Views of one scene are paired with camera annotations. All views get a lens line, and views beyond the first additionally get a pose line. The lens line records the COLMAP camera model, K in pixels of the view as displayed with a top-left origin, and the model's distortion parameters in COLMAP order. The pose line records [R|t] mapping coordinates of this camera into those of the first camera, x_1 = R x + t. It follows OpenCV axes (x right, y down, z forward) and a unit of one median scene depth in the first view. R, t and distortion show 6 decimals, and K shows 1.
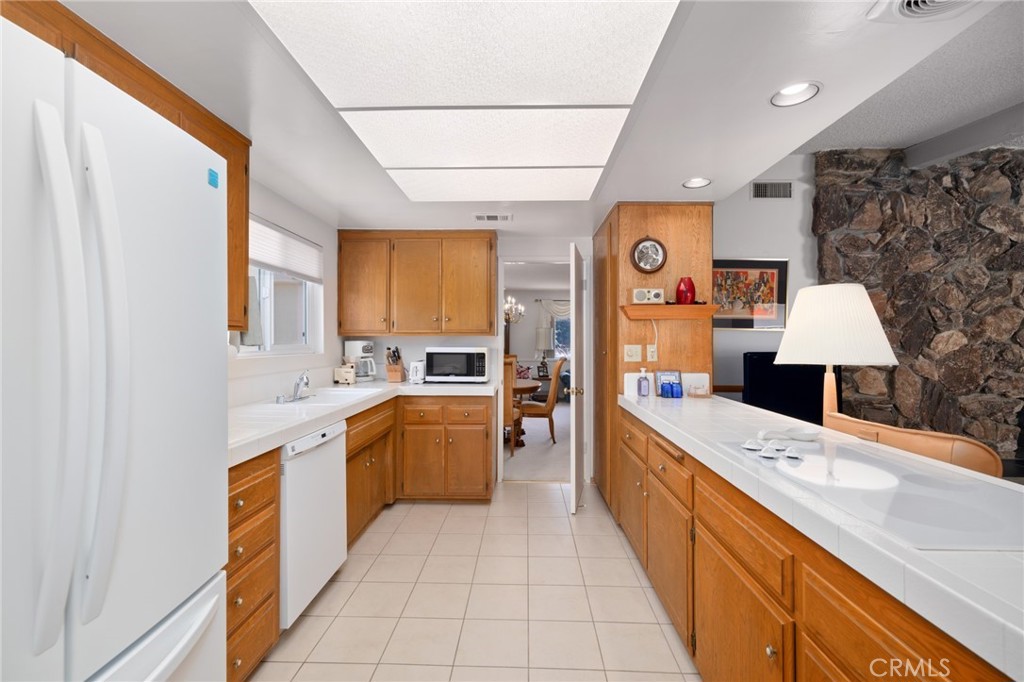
lens RADIAL K [[429.4, 0, 515.0], [0, 429.4, 339.9], [0, 0, 1]] dist [0.000809, -0.000879]
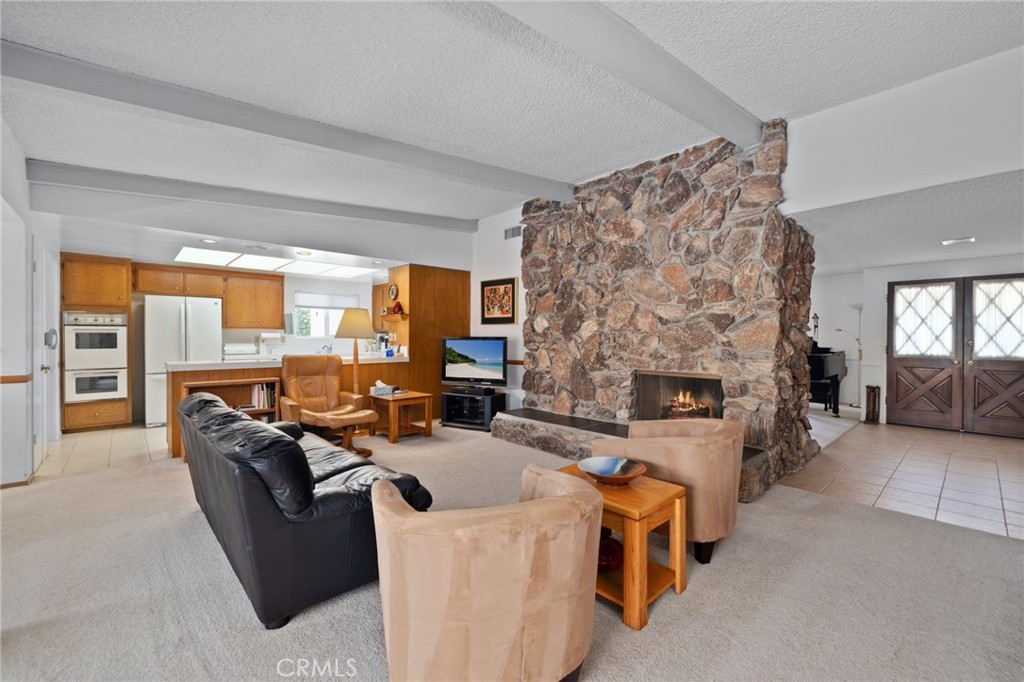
lens RADIAL K [[429.4, 0, 515.0], [0, 429.4, 339.9], [0, 0, 1]] dist [0.000809, -0.000879]
pose [[0.700968, -0.001399, -0.713191, 1.792577], [0.006096, 0.999973, 0.004029, 0.030042], [0.713166, -0.007172, 0.700958, -0.073944]]
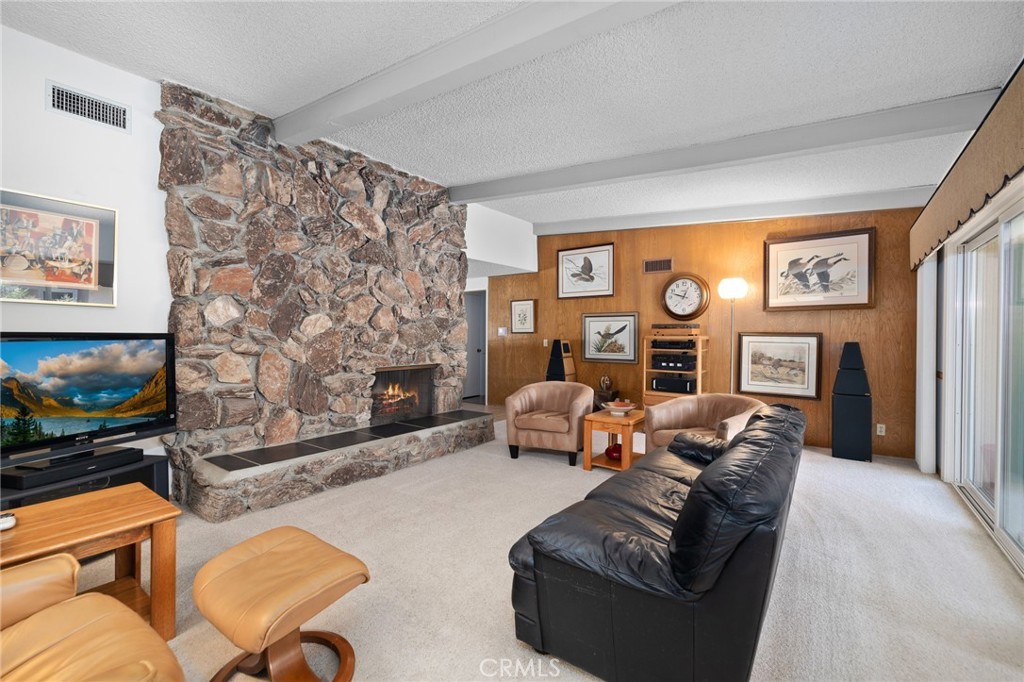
lens RADIAL K [[429.4, 0, 515.0], [0, 429.4, 339.9], [0, 0, 1]] dist [0.000809, -0.000879]
pose [[0.577440, -0.010573, 0.816365, 0.443128], [-0.004993, 0.999852, 0.016481, 0.021542], [-0.816418, -0.013592, 0.577301, 0.011509]]
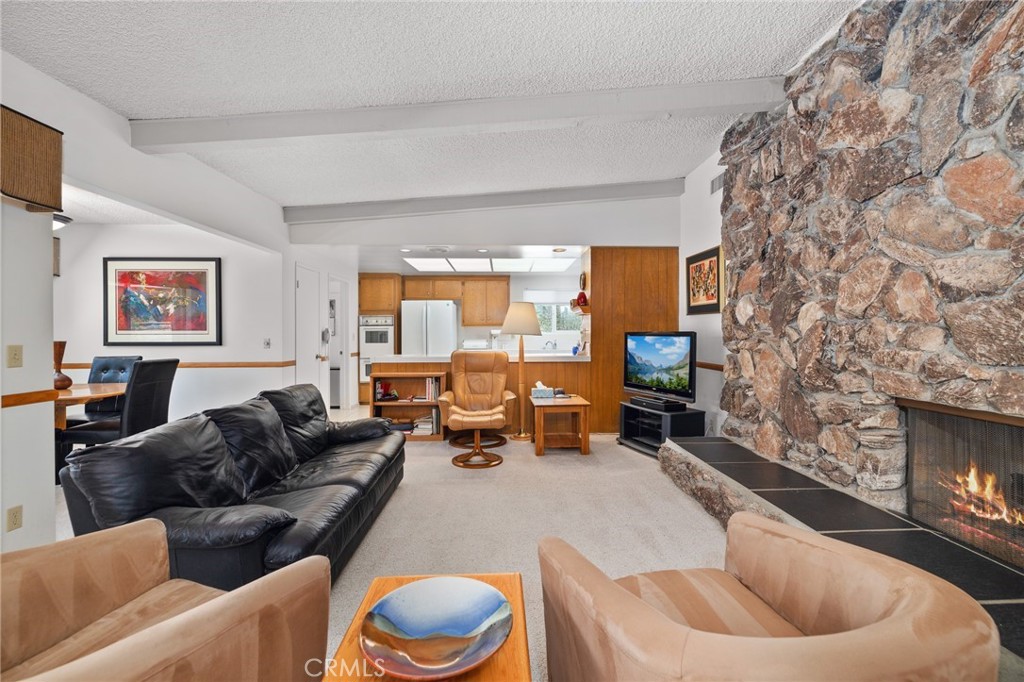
lens RADIAL K [[431.9, 0, 514.2], [0, 431.9, 332.8], [0, 0, 1]] dist [0.000420, -0.000478]
pose [[0.055742, -0.009173, -0.998403, 1.735534], [0.008518, 0.999926, -0.008711, 0.033748], [0.998409, -0.008019, 0.055816, 0.450436]]
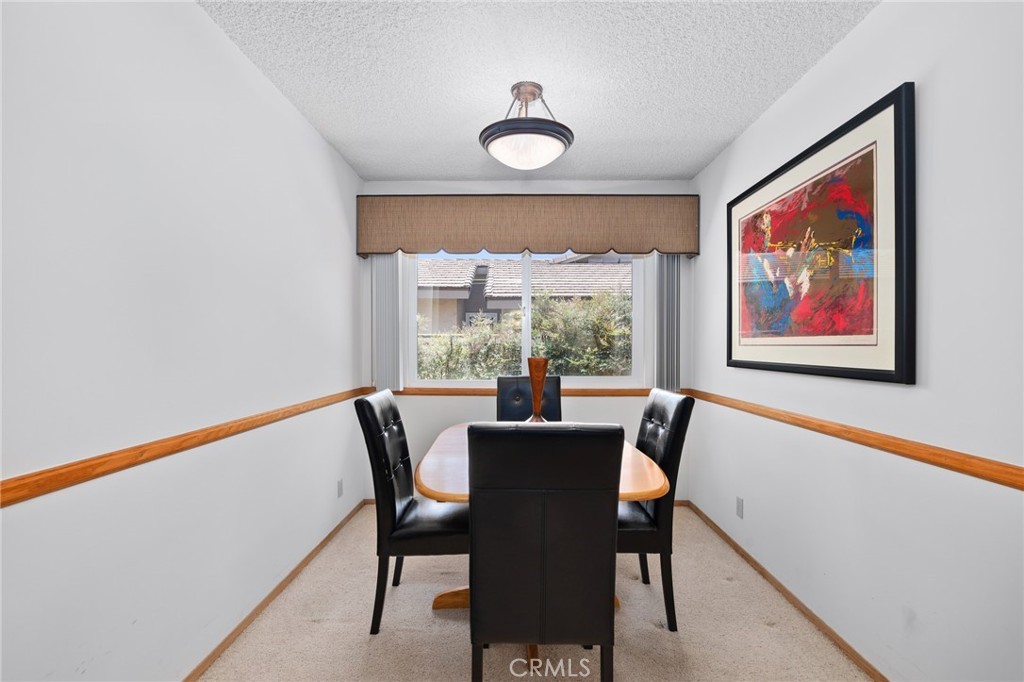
lens RADIAL K [[468.3, 0, 512.0], [0, 468.3, 341.0], [0, 0, 1]] dist [0.000358, 0.000003]
pose [[-0.999706, -0.004271, -0.023848, 0.746619], [-0.003882, 0.999859, -0.016362, 0.023220], [0.023914, -0.016264, -0.999582, 0.042968]]
